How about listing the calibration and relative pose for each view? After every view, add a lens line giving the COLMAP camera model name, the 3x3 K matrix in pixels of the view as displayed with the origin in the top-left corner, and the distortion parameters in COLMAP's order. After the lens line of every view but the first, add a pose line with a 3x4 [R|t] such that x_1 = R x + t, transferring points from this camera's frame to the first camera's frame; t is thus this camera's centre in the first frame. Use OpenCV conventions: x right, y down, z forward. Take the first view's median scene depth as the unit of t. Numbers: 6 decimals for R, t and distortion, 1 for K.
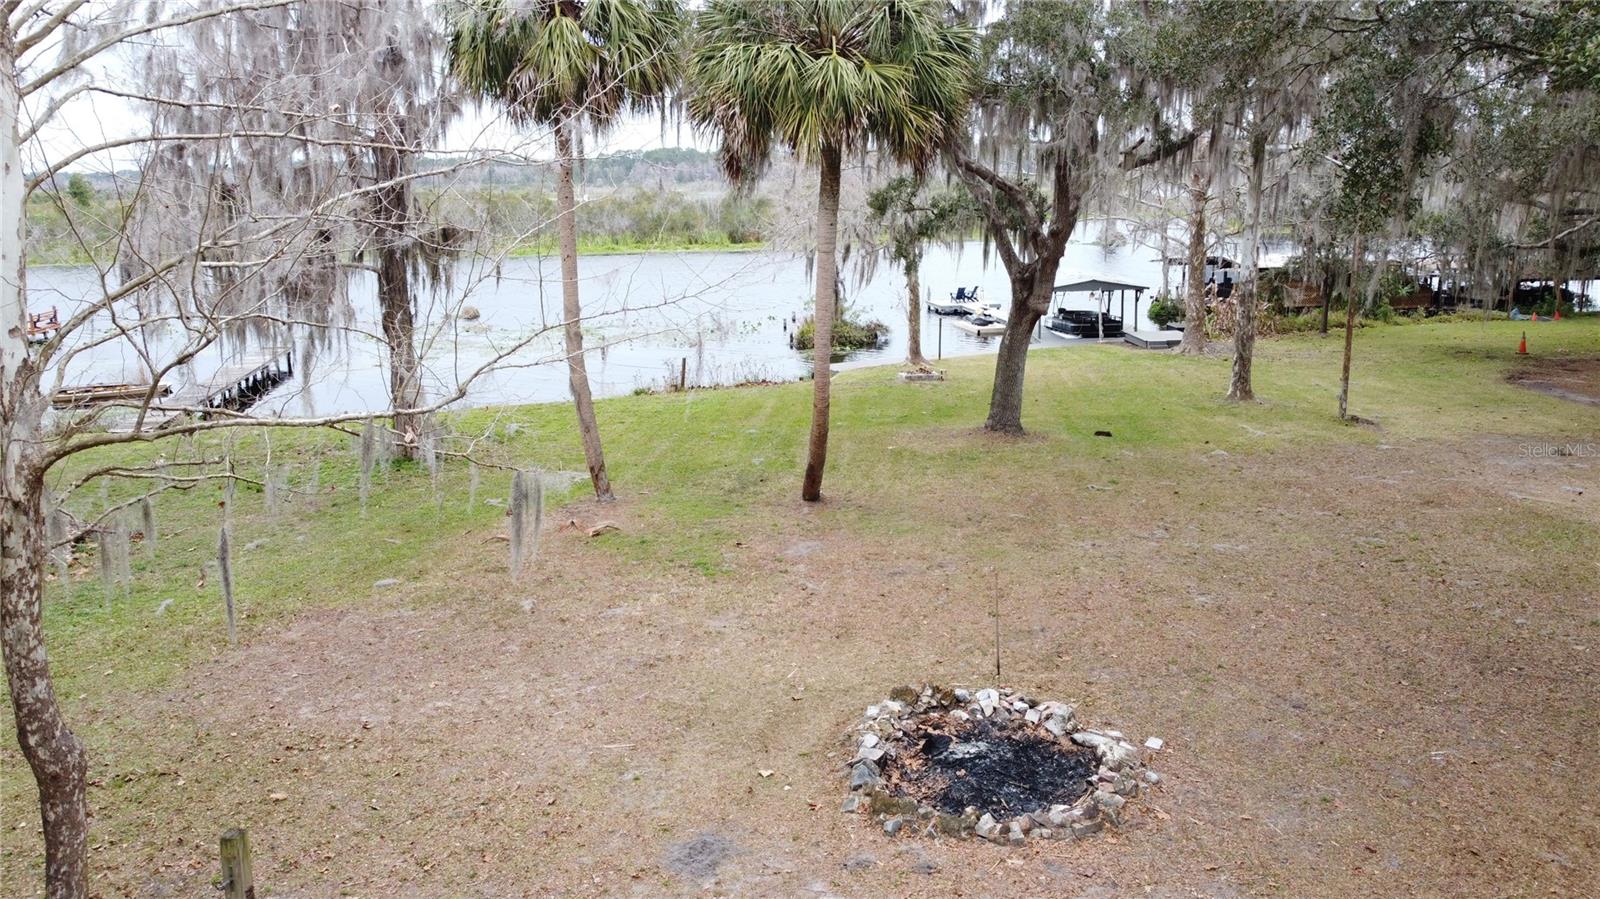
lens RADIAL K [[1205.4, 0, 799.7], [0, 1205.4, 457.5], [0, 0, 1]] dist [0.013350, -0.012696]
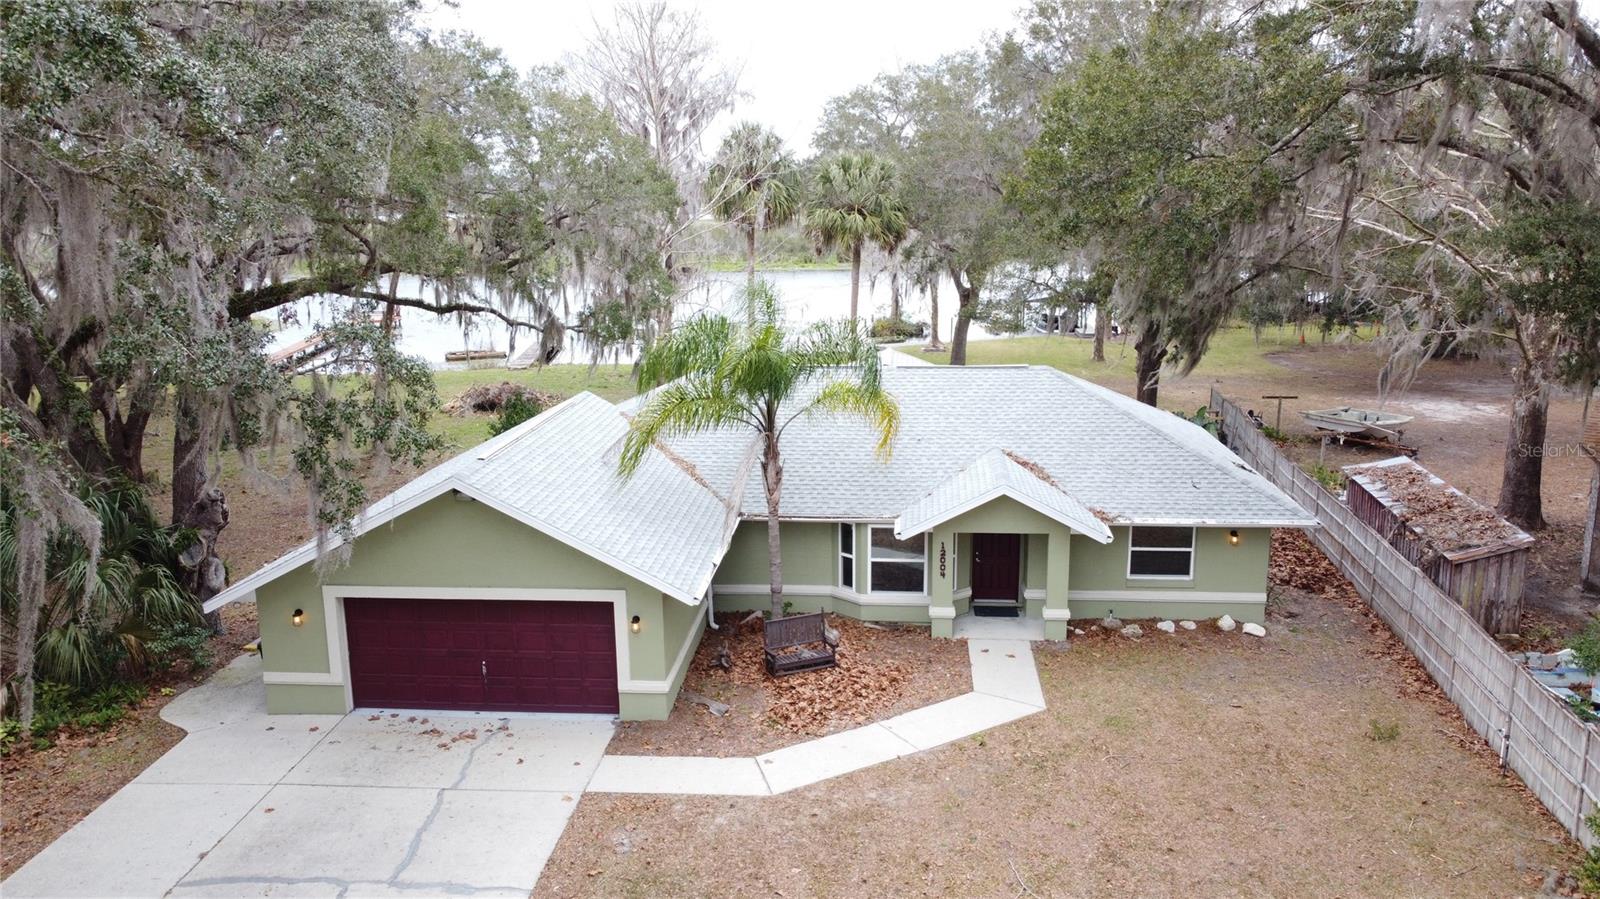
lens RADIAL K [[1205.4, 0, 799.7], [0, 1205.4, 457.5], [0, 0, 1]] dist [0.013350, -0.012696]
pose [[0.995410, 0.023777, -0.092706, 0.172264], [-0.024590, 0.999668, -0.007637, 0.248834], [0.092494, 0.009882, 0.995664, -1.767300]]
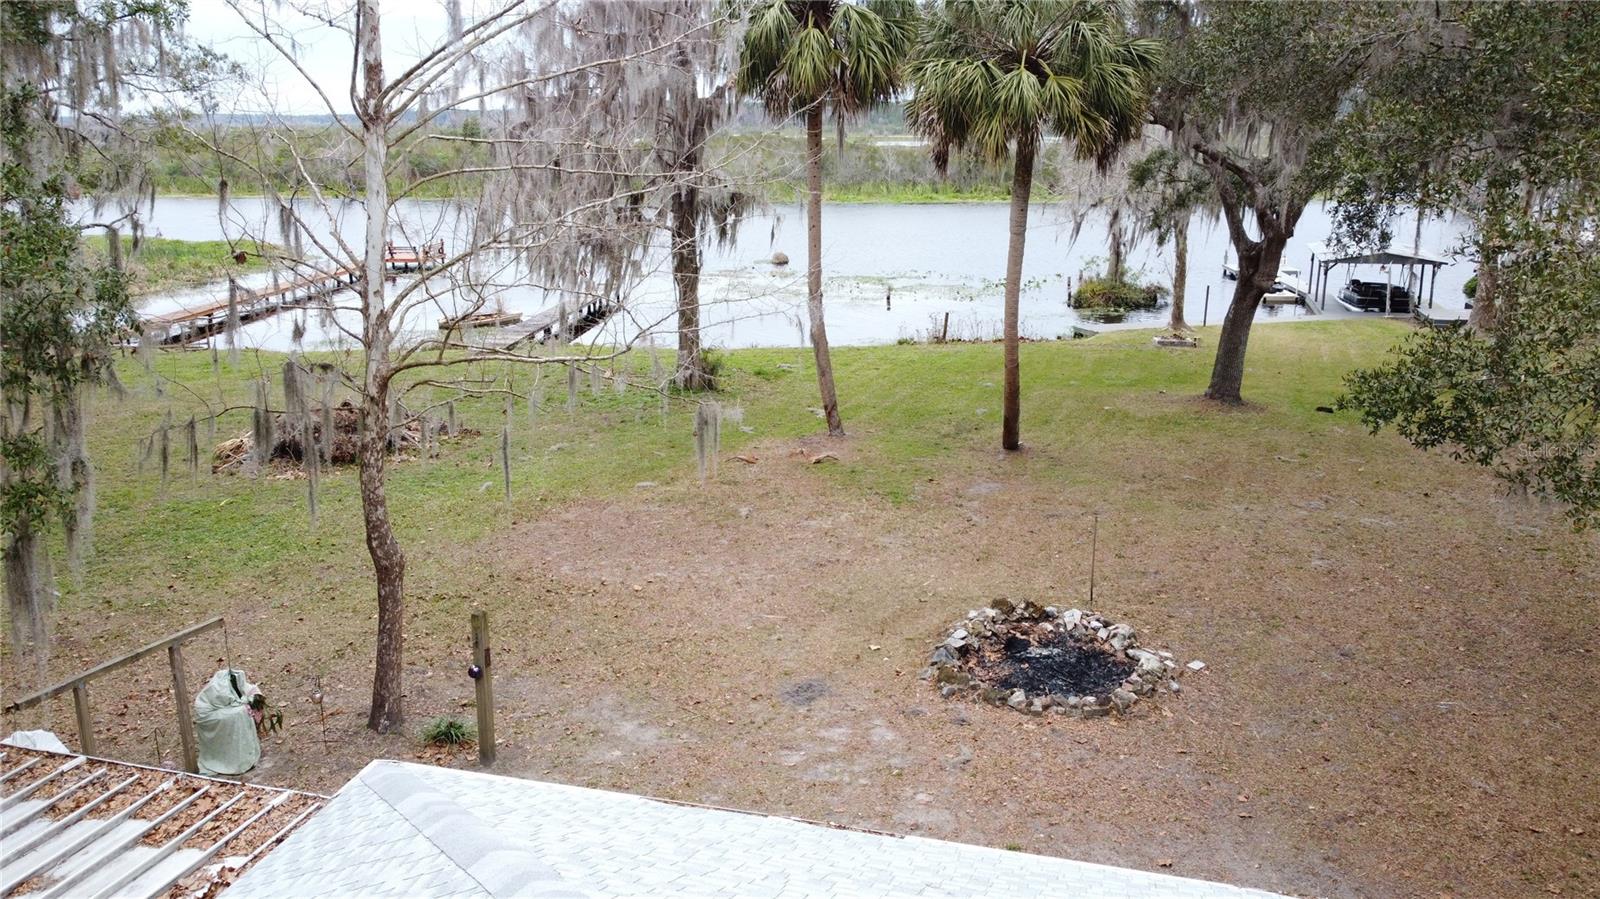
lens RADIAL K [[1205.4, 0, 799.7], [0, 1205.4, 457.5], [0, 0, 1]] dist [0.013350, -0.012696]
pose [[0.962243, 0.083502, -0.259066, 0.158411], [-0.071644, 0.995918, 0.054898, -0.006297], [0.262593, -0.034264, 0.964298, -0.199958]]
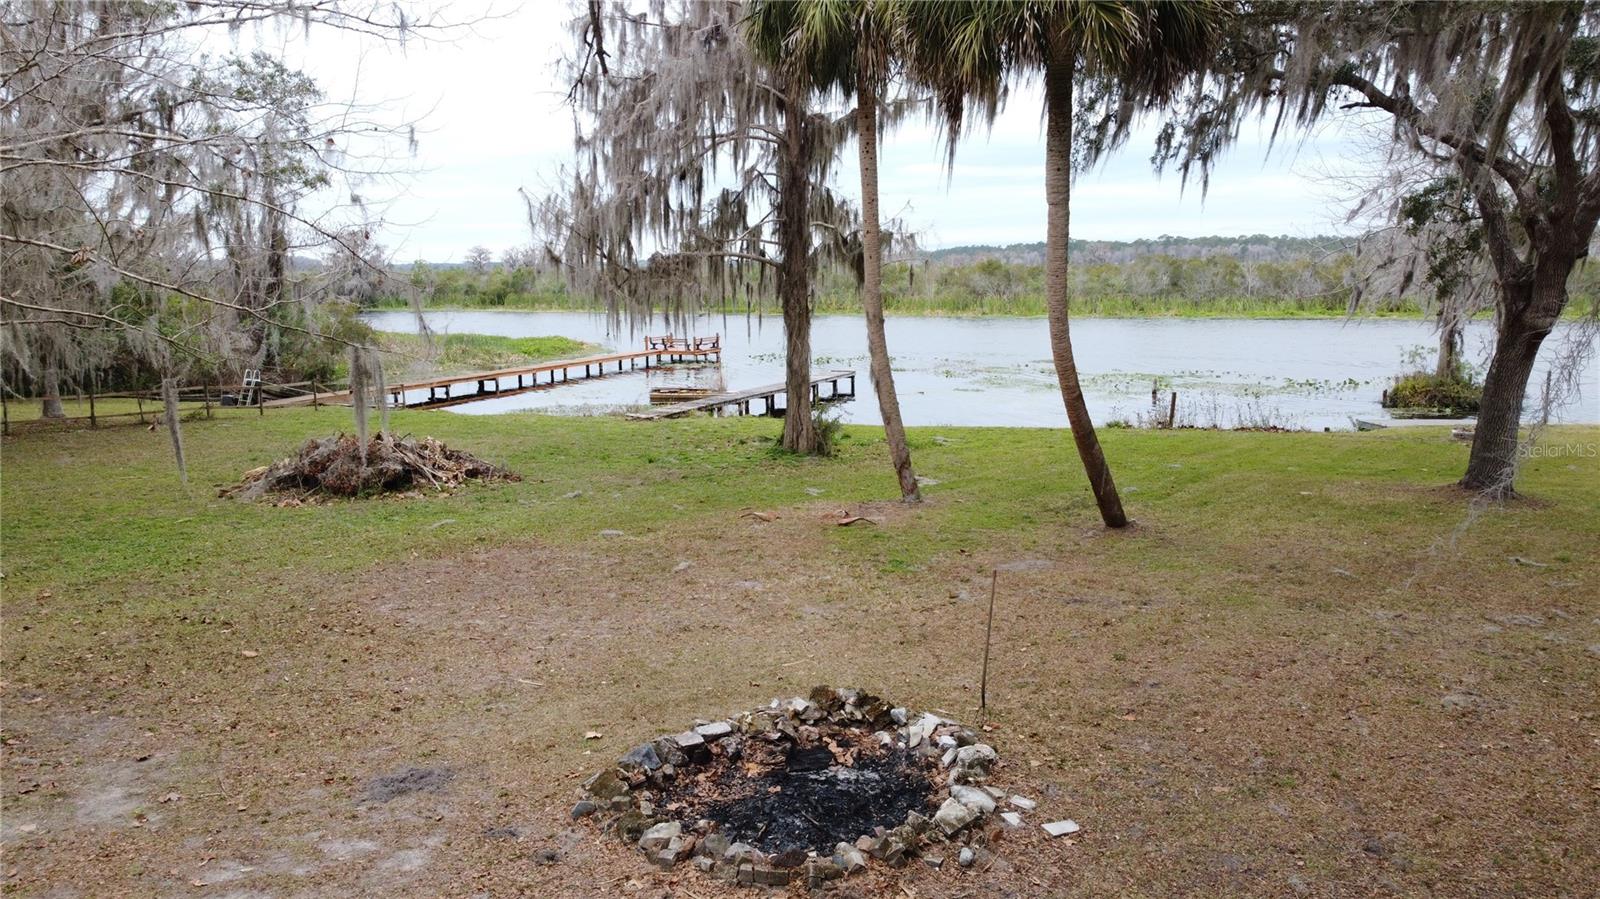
lens RADIAL K [[1213.1, 0, 800.0], [0, 1213.1, 449.5], [0, 0, 1]] dist [0.000556, -0.004706]
pose [[0.826738, 0.089039, -0.555496, 0.404284], [-0.128427, 0.991194, -0.032260, 0.052677], [0.547732, 0.098011, 0.830893, 0.259788]]
